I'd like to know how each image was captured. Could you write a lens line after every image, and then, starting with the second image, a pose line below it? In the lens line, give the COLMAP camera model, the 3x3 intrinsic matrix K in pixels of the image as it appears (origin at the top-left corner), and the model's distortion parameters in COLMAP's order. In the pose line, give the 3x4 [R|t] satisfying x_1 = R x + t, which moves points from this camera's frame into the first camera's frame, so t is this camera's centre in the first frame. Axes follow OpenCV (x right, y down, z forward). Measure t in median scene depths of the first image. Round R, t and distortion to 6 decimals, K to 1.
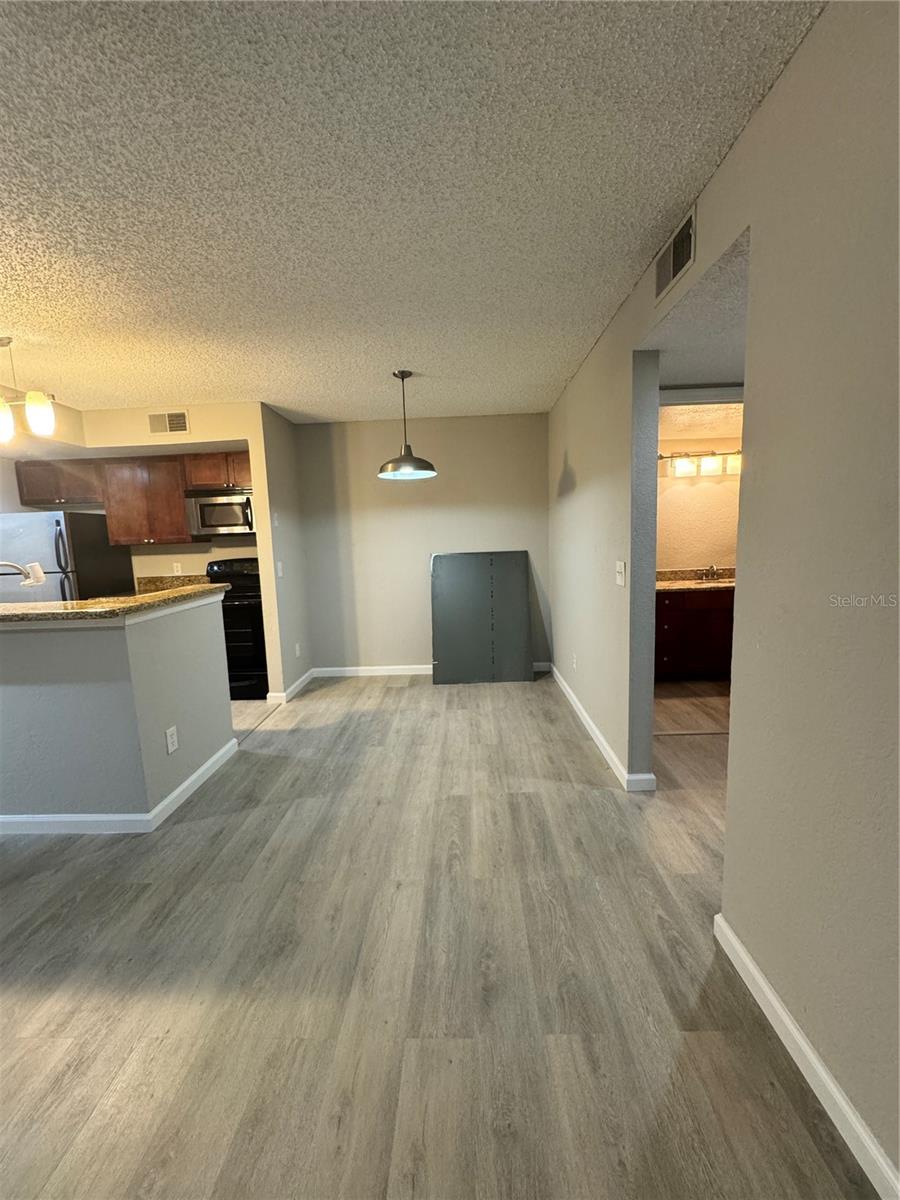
lens RADIAL K [[477.9, 0, 450.2], [0, 477.9, 598.8], [0, 0, 1]] dist [-0.002167, 0.000004]
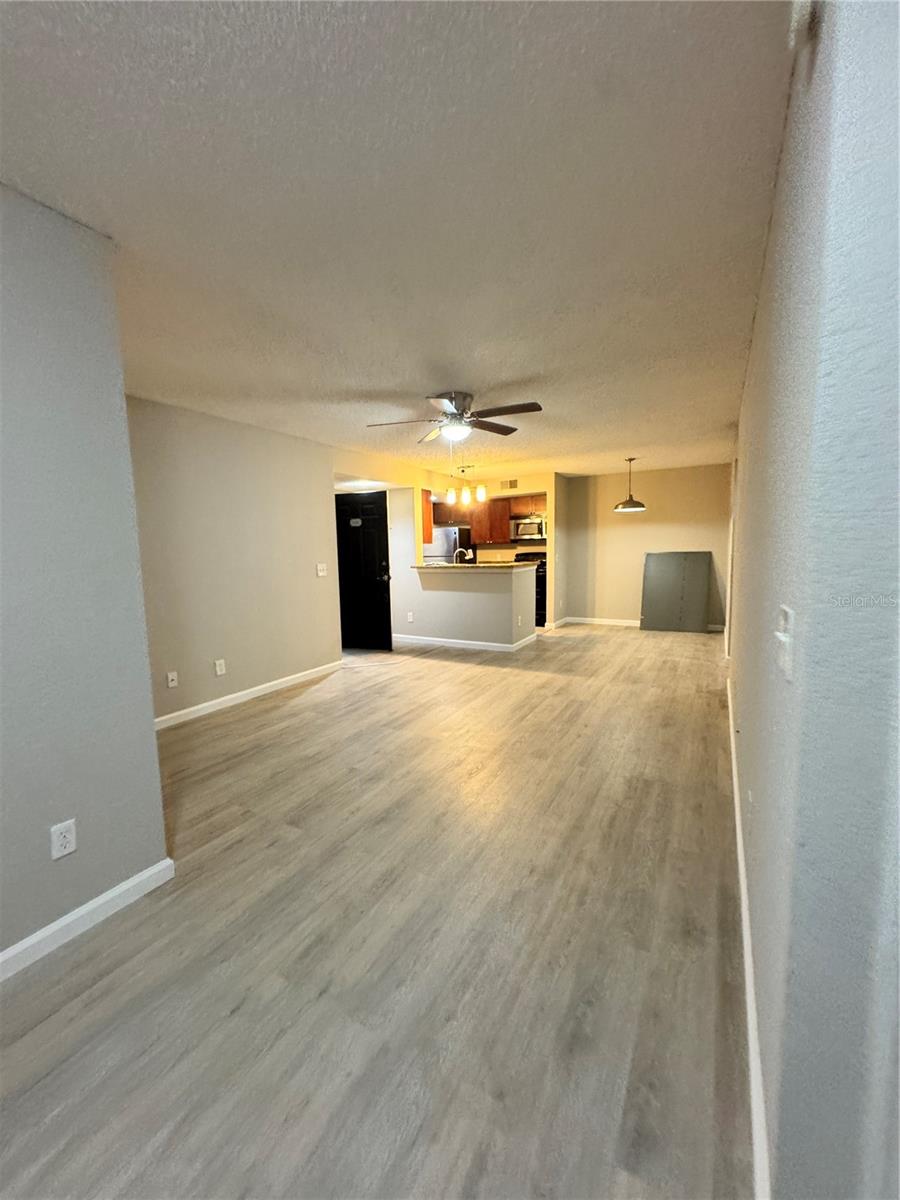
lens RADIAL K [[477.9, 0, 450.2], [0, 477.9, 598.8], [0, 0, 1]] dist [-0.002167, 0.000004]
pose [[0.887150, 0.067000, -0.456592, 0.147998], [-0.071531, 0.997411, 0.007377, 0.118444], [0.455904, 0.026116, 0.889646, -0.888460]]
